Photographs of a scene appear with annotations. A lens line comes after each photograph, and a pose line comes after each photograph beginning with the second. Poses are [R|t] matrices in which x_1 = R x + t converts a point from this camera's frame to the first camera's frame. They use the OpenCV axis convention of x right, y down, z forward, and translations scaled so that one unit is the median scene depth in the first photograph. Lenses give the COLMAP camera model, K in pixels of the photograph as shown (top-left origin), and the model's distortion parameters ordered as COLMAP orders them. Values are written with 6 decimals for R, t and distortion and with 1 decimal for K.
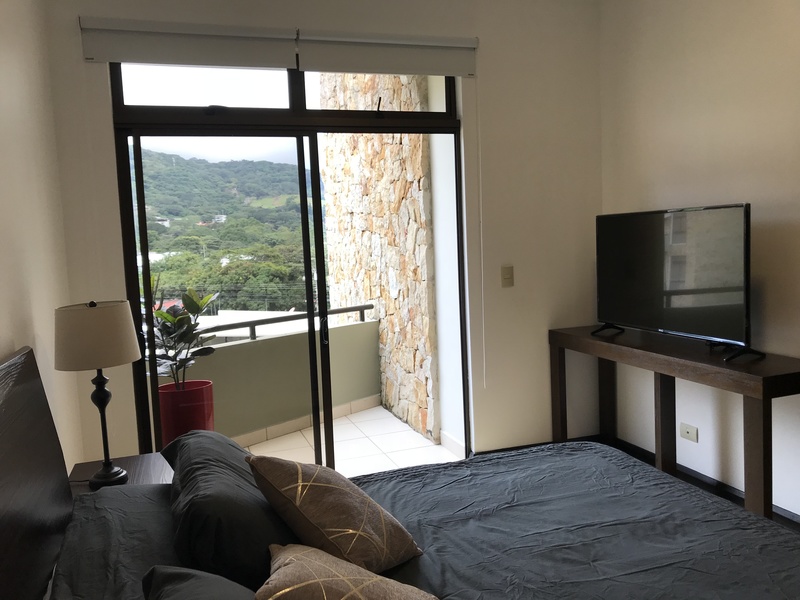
lens RADIAL K [[666.7, 0, 398.7], [0, 666.7, 299.1], [0, 0, 1]] dist [0.003122, 0.016510]
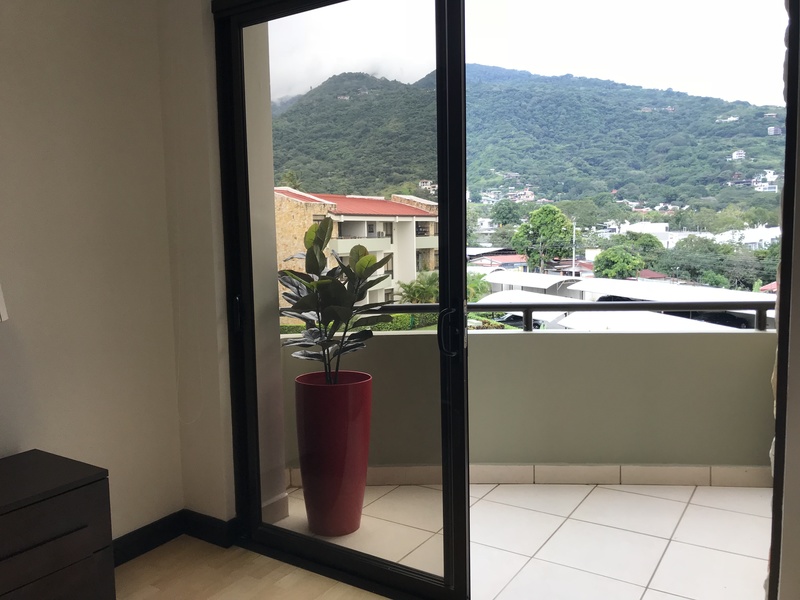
lens RADIAL K [[666.7, 0, 400.0], [0, 666.7, 301.8], [0, 0, 1]] dist [0.003122, 0.016510]
pose [[0.613698, 0.130430, -0.778693, 0.316517], [-0.082917, 0.991454, 0.100719, -0.040707], [0.785175, 0.002755, 0.619268, 0.572934]]
